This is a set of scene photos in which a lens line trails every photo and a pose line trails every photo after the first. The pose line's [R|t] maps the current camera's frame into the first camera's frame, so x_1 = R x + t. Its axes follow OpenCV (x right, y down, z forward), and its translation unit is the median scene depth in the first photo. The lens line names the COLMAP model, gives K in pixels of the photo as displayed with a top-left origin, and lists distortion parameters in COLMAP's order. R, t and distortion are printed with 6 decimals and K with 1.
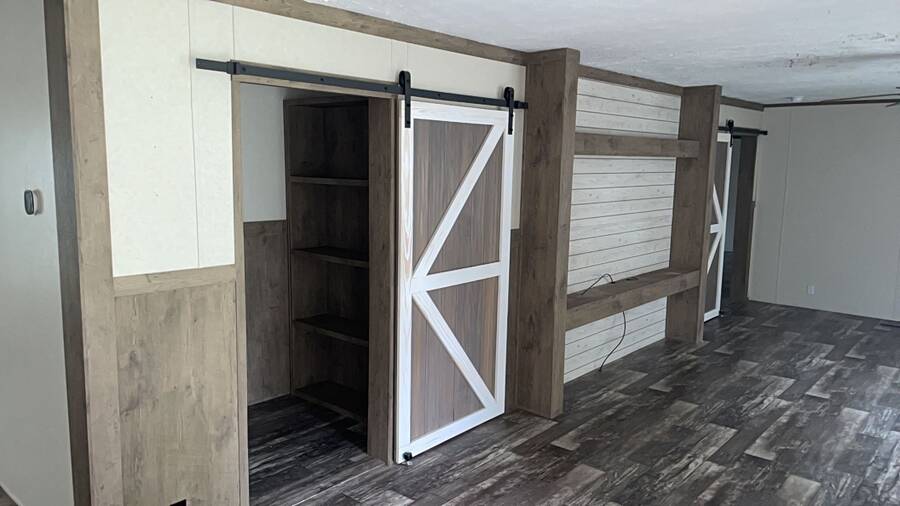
lens RADIAL K [[645.4, 0, 448.0], [0, 645.4, 250.9], [0, 0, 1]] dist [0.067551, -0.075828]
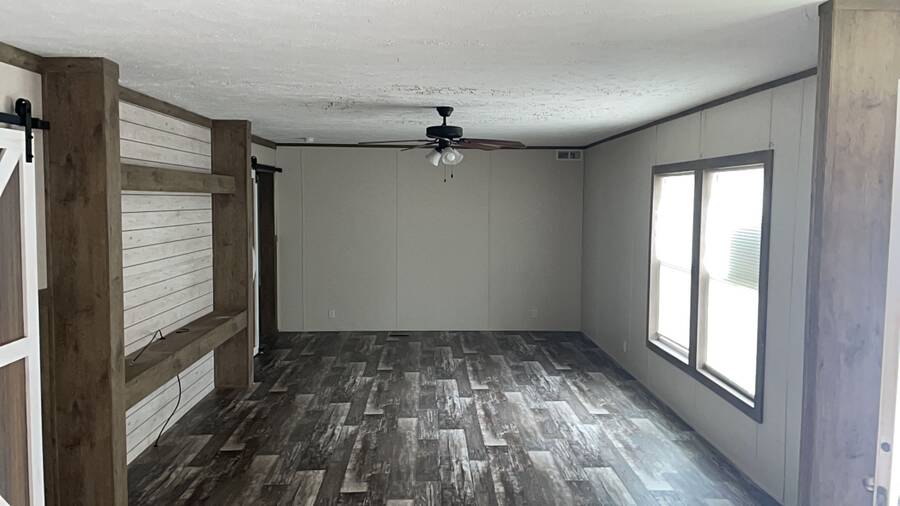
lens RADIAL K [[645.4, 0, 453.5], [0, 645.4, 246.4], [0, 0, 1]] dist [0.067551, -0.075828]
pose [[0.720186, -0.059223, 0.691249, -0.067265], [0.100639, 0.994729, -0.019628, -0.019353], [-0.686443, 0.083703, 0.722350, 0.122671]]
